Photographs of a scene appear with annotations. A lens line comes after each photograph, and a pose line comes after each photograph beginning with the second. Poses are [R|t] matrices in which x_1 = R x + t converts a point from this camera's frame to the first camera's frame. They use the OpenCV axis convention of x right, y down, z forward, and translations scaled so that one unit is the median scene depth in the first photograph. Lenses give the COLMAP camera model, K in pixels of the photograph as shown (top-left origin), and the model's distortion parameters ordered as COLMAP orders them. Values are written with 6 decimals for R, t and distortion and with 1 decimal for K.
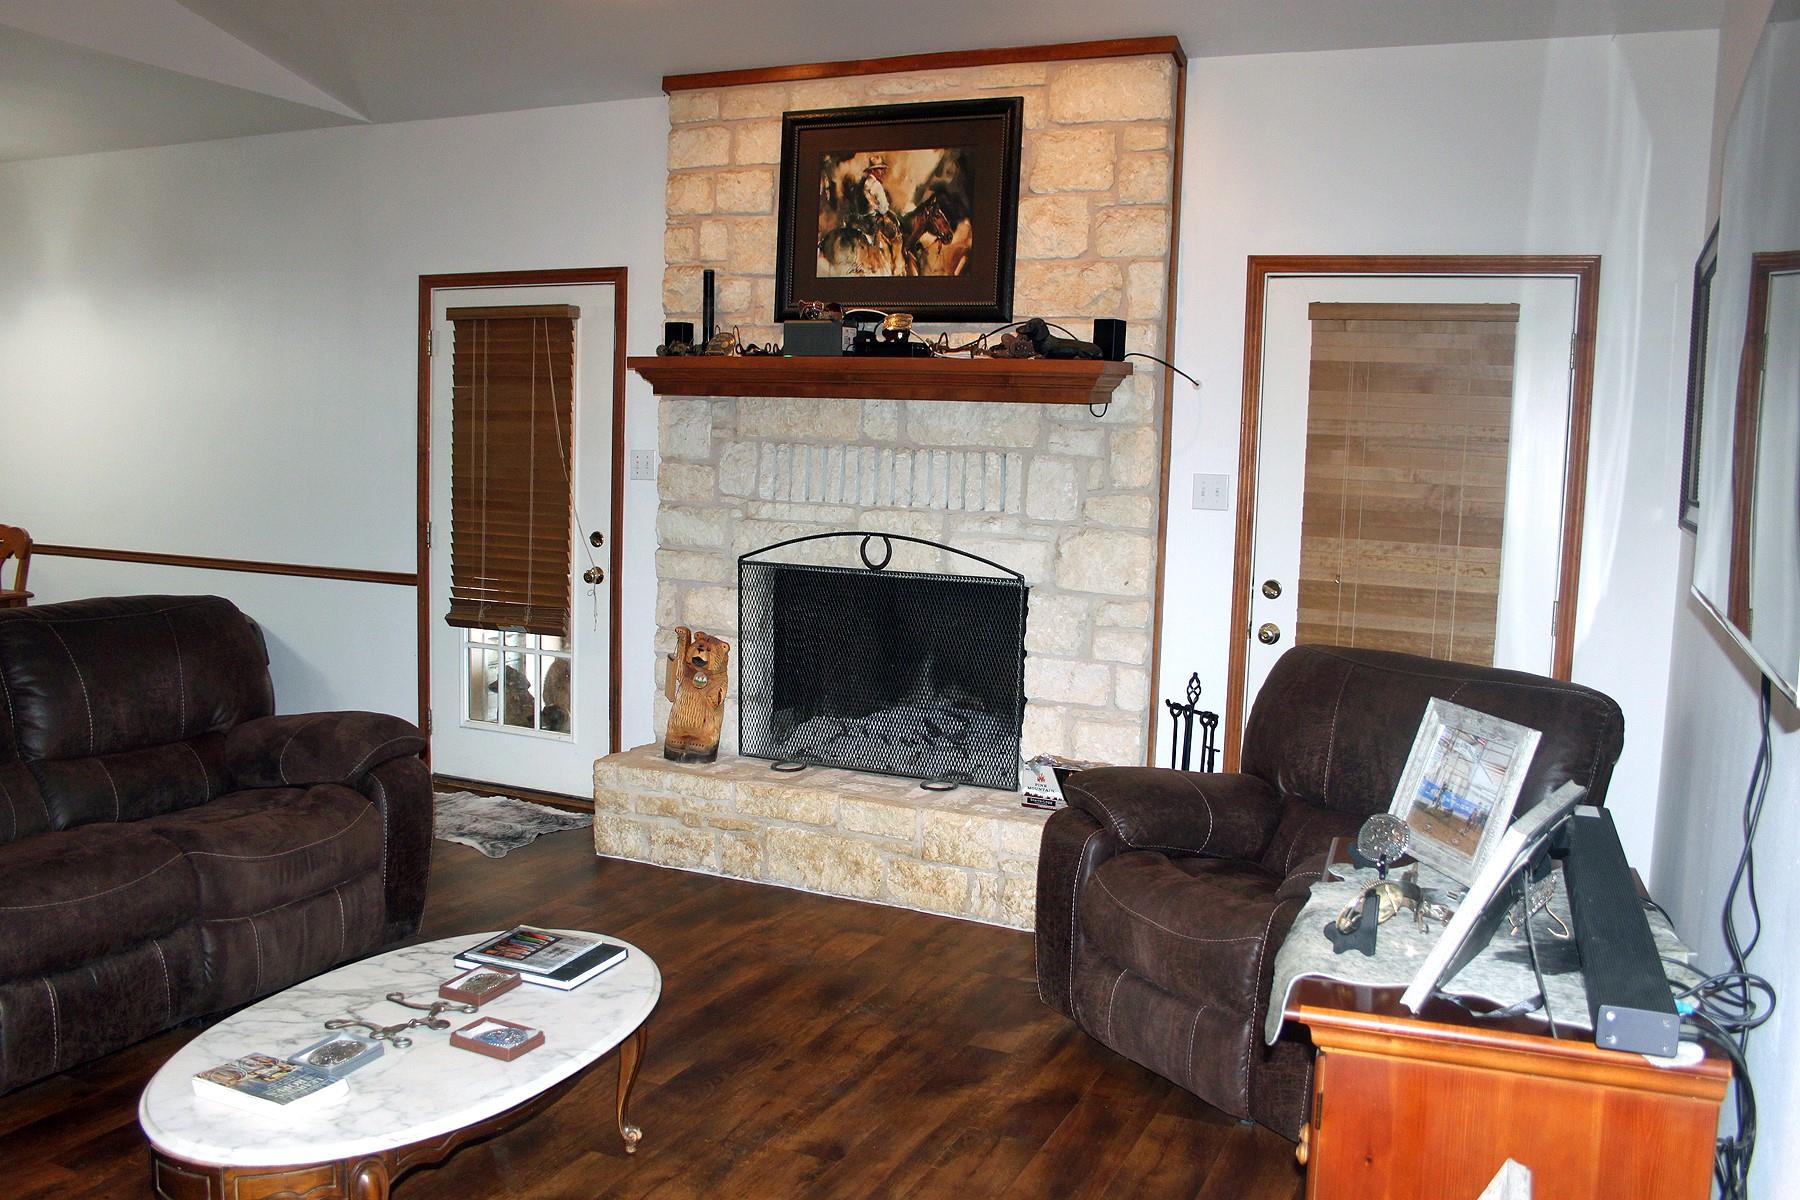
lens RADIAL K [[1520.8, 0, 900.0], [0, 1520.8, 600.0], [0, 0, 1]] dist [-0.090700, 0.004456]
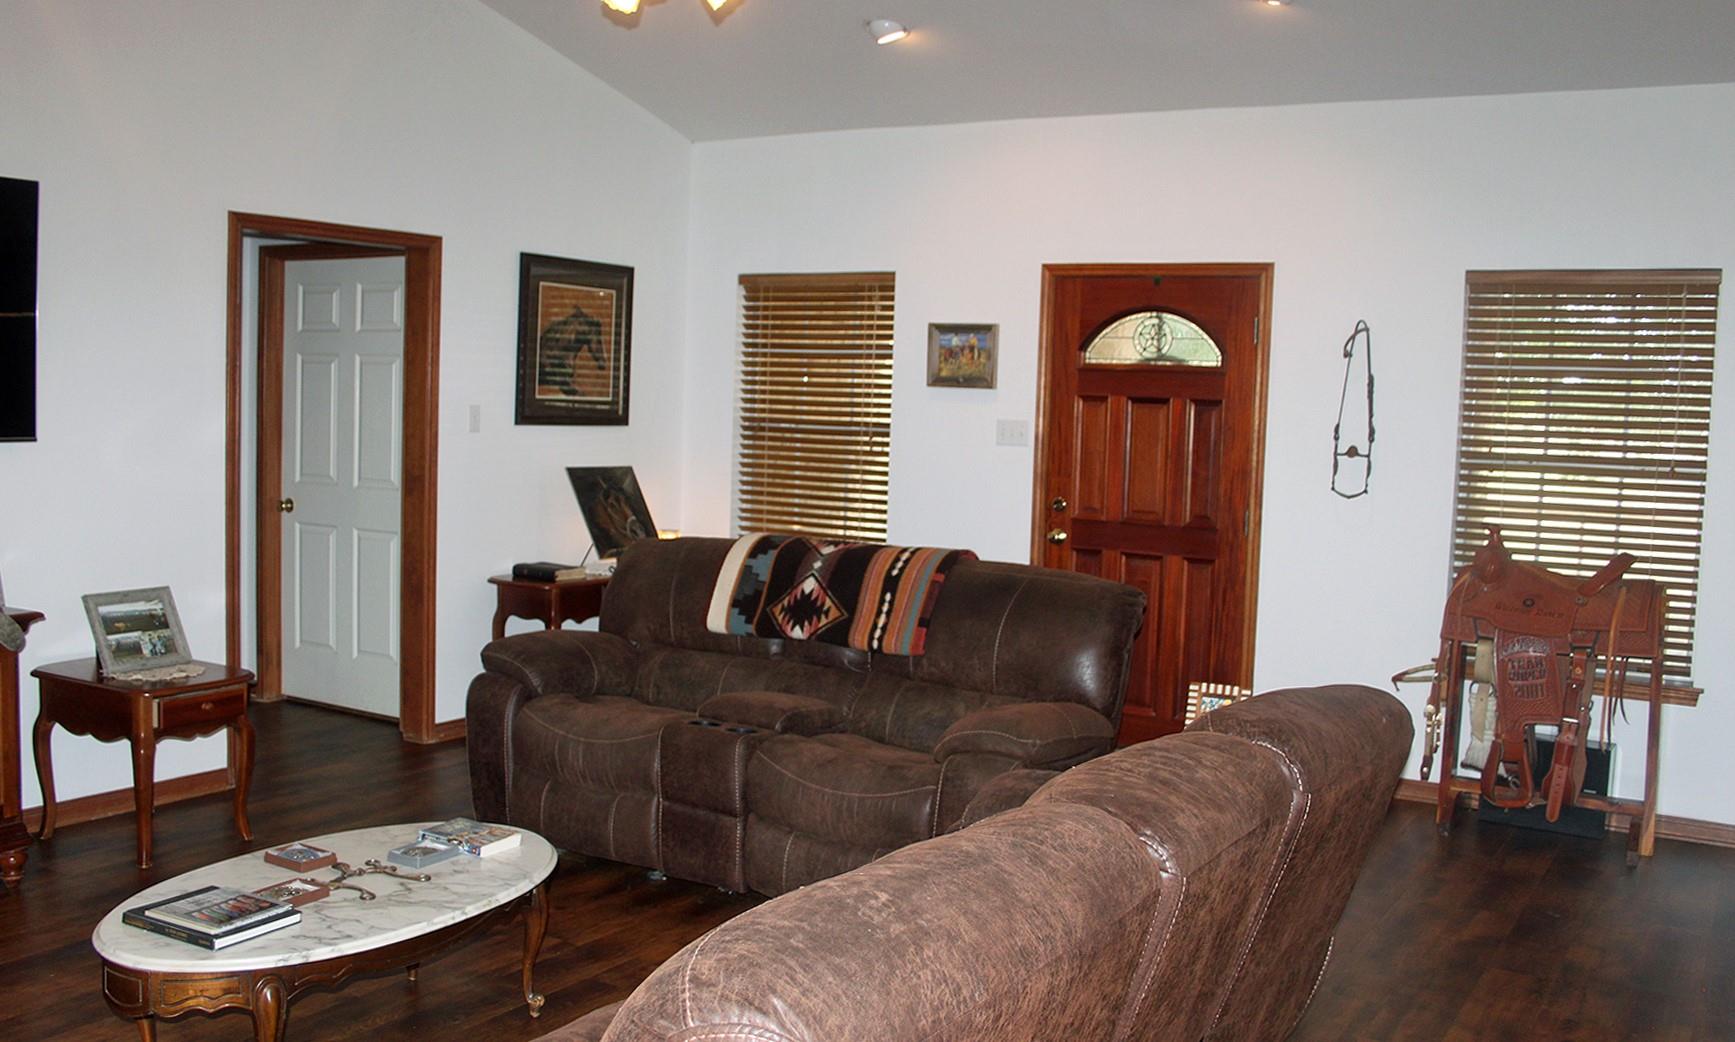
lens RADIAL K [[1379.6, 0, 867.5], [0, 1379.6, 521.0], [0, 0, 1]] dist [-0.128307, 0.000208]
pose [[-0.996860, -0.070093, 0.036842, -0.418801], [-0.063094, 0.984218, 0.165328, -0.110627], [-0.047849, 0.162485, -0.985550, 1.110050]]
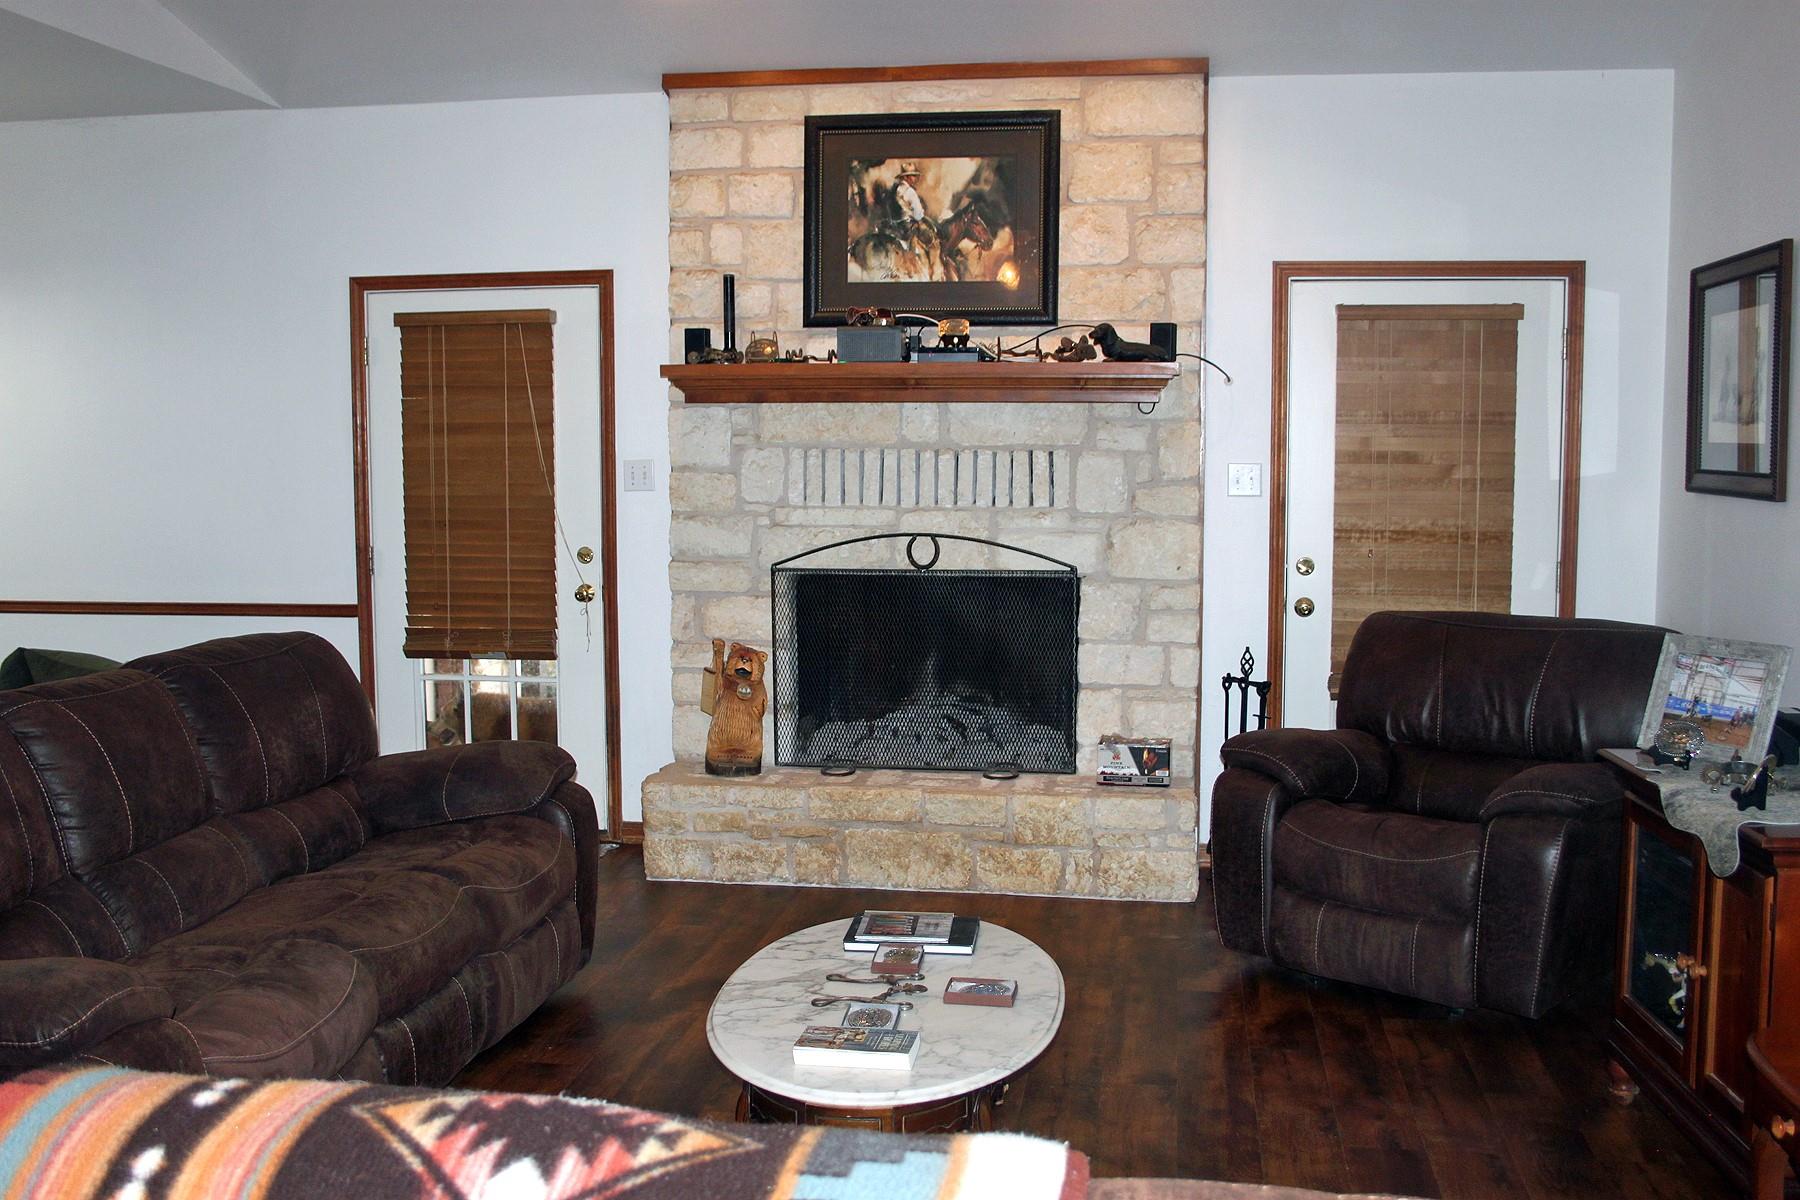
lens RADIAL K [[1766.3, 0, 900.0], [0, 1766.3, 600.0], [0, 0, 1]] dist [-0.060947, -0.005276]
pose [[0.960804, -0.058448, 0.270999, -0.361626], [0.060083, 0.998191, 0.002266, -0.003135], [-0.270641, 0.014105, 0.962577, -0.136949]]
